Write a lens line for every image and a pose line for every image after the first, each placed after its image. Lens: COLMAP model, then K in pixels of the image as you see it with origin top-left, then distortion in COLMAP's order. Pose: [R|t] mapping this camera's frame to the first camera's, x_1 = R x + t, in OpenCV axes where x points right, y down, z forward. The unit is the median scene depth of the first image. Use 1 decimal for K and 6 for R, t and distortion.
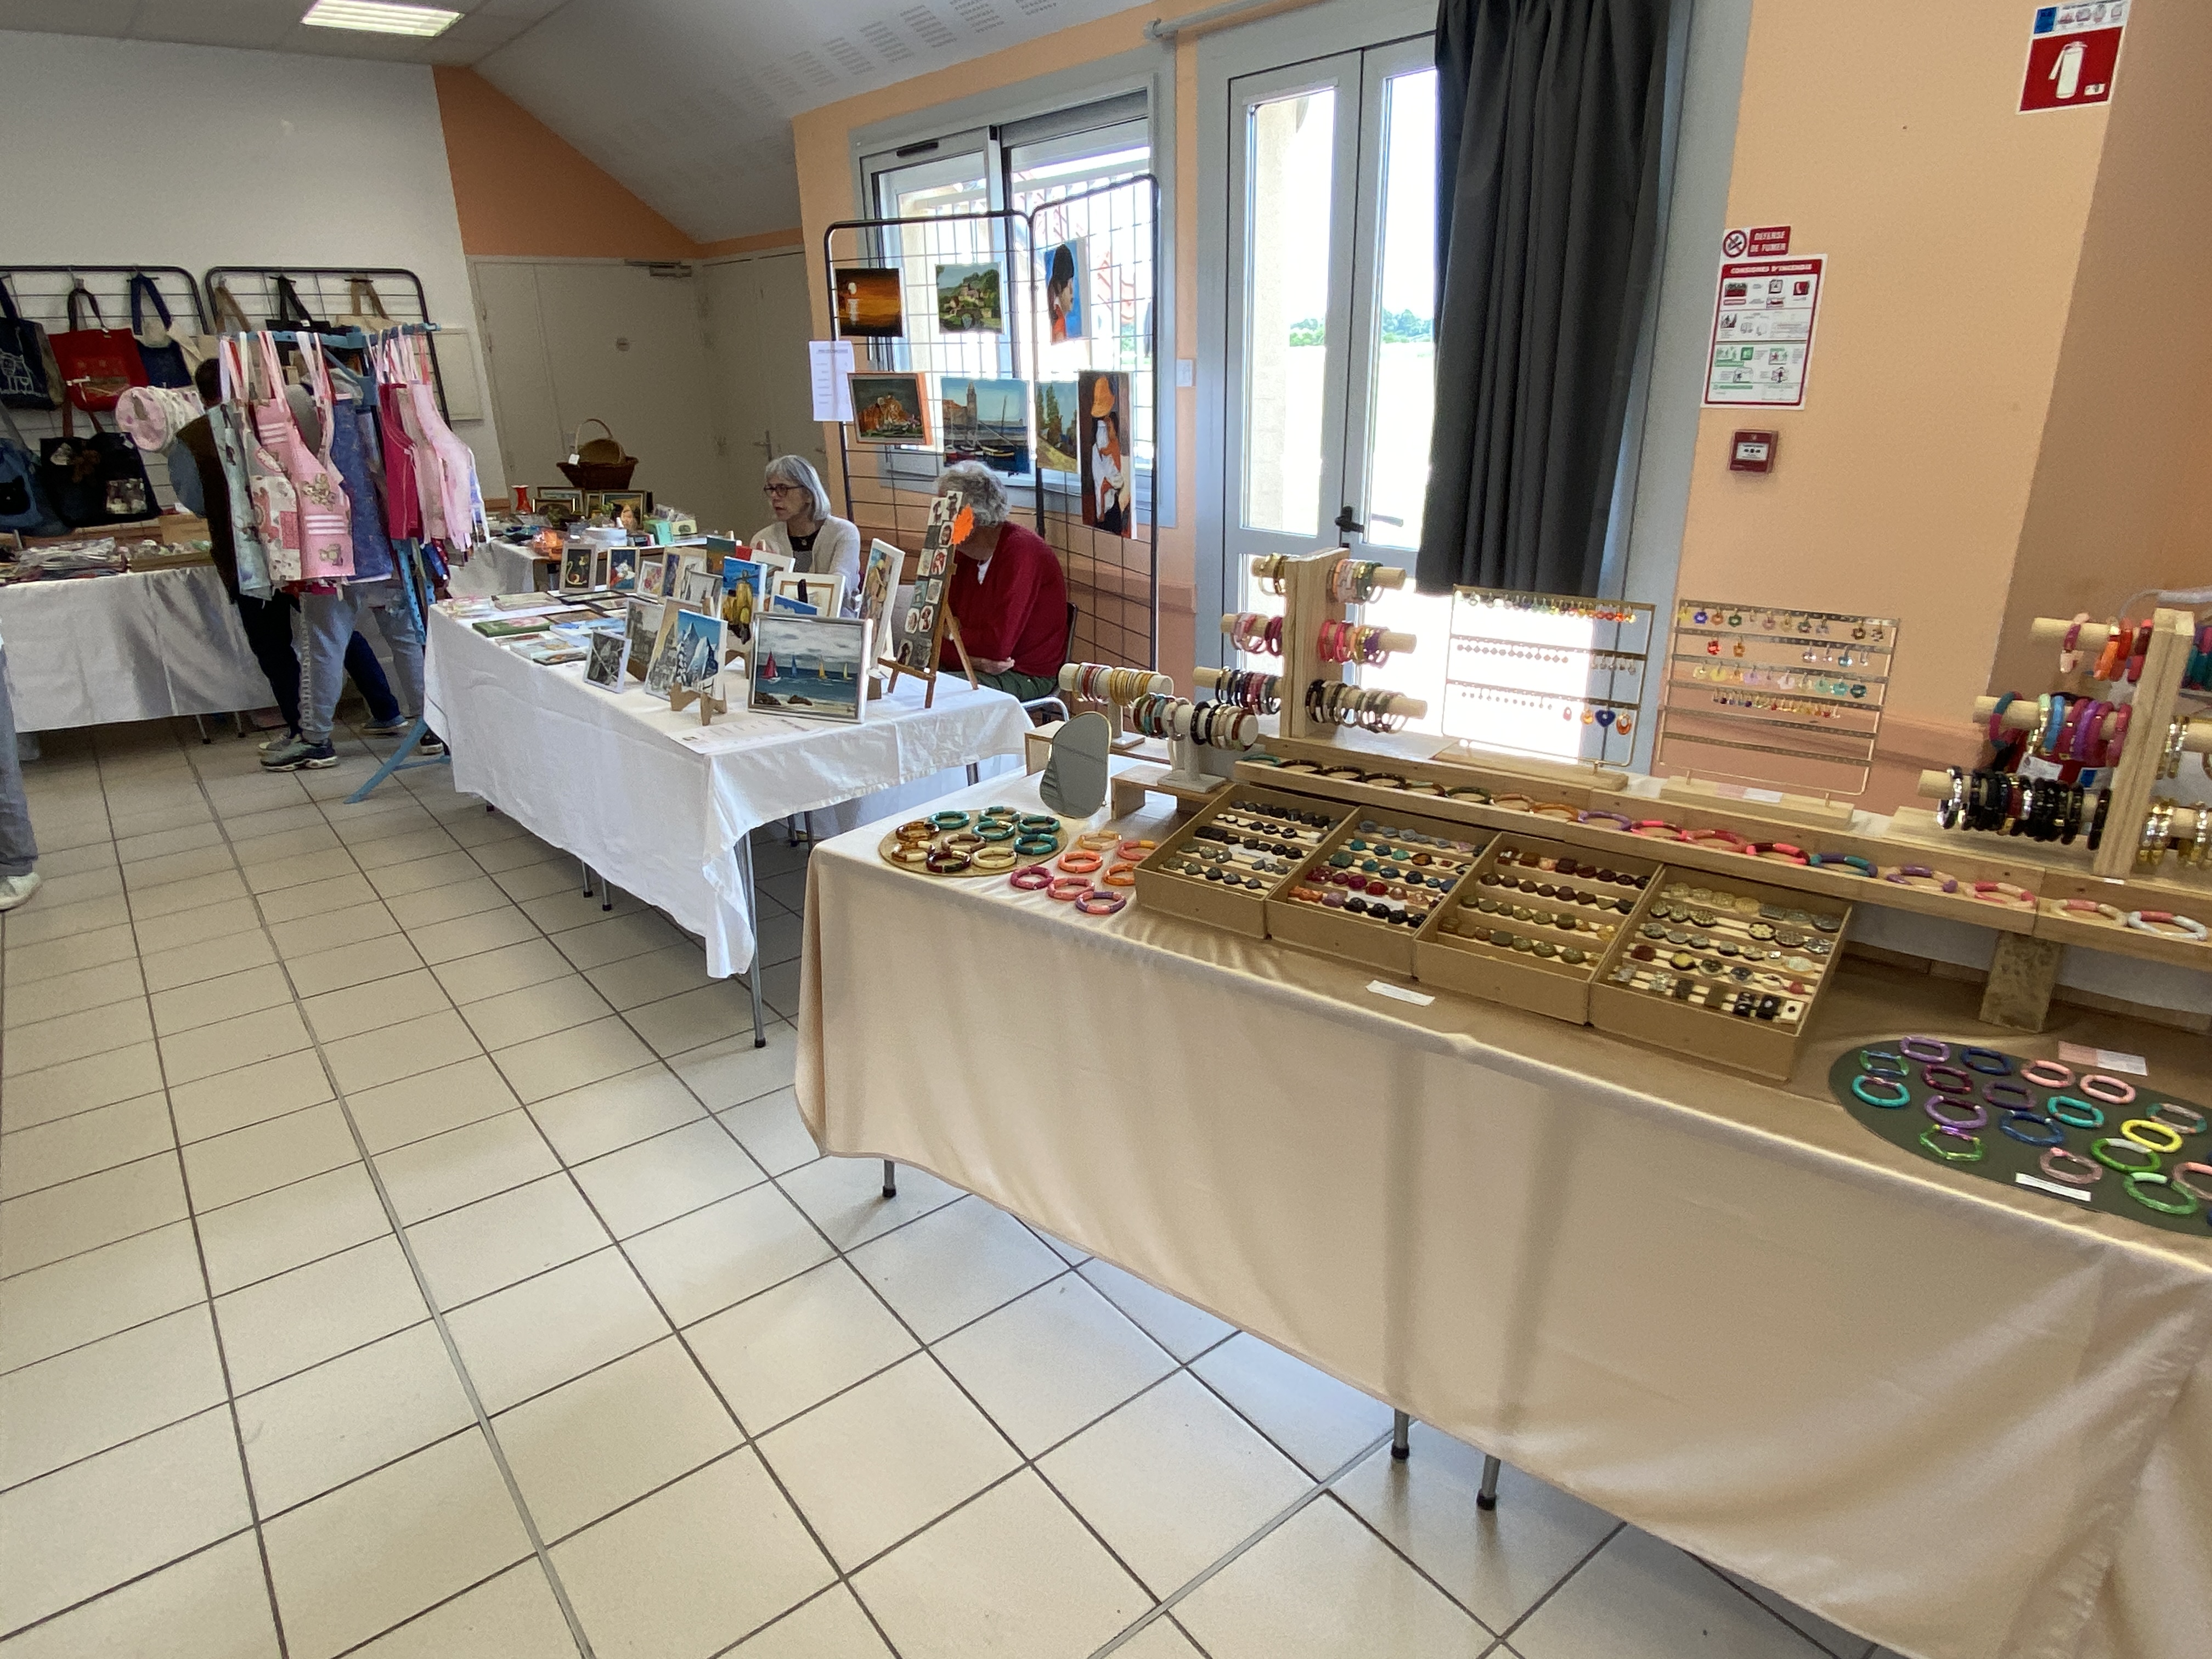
lens RADIAL K [[1284.8, 0, 1104.8], [0, 1284.8, 834.3], [0, 0, 1]] dist [0.005610, 0.000432]
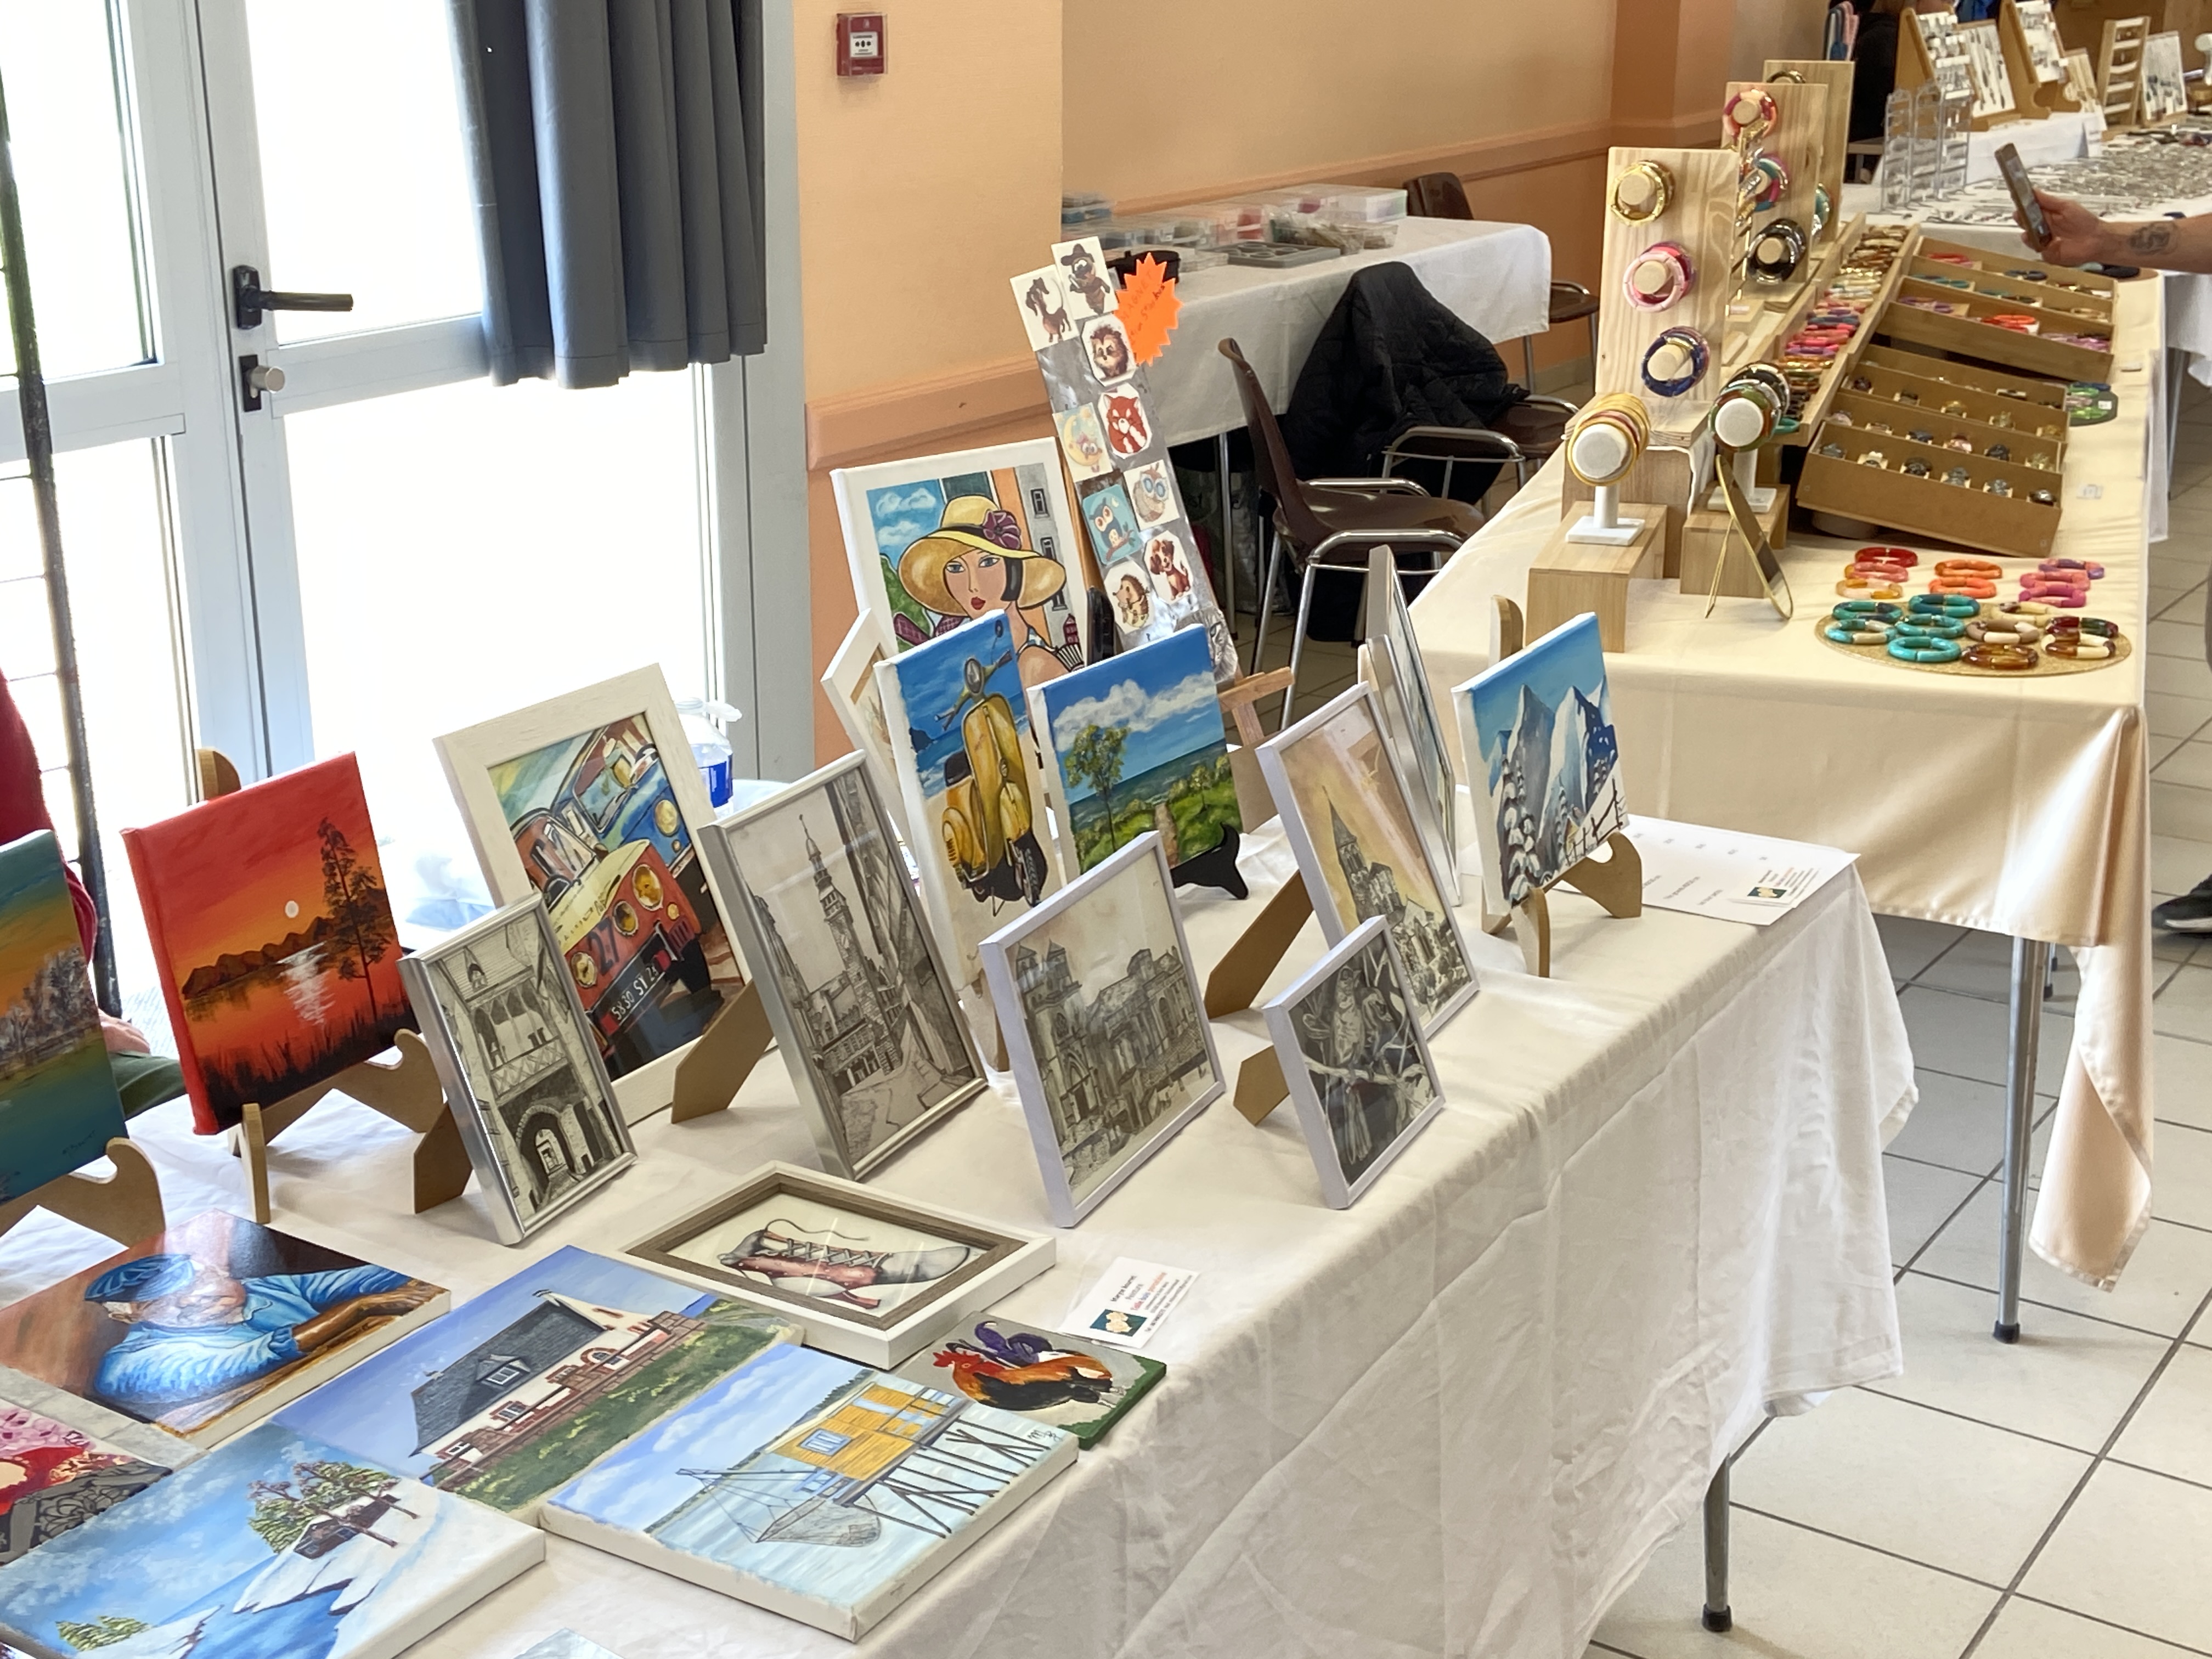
lens RADIAL K [[3006.5, 0, 1105.7], [0, 3006.5, 826.7], [0, 0, 1]] dist [-0.013161, 0.000000]
pose [[-0.350344, -0.270120, 0.896825, -0.957230], [0.322943, 0.863956, 0.386377, -0.453374], [-0.879185, 0.424988, -0.215449, 1.243228]]
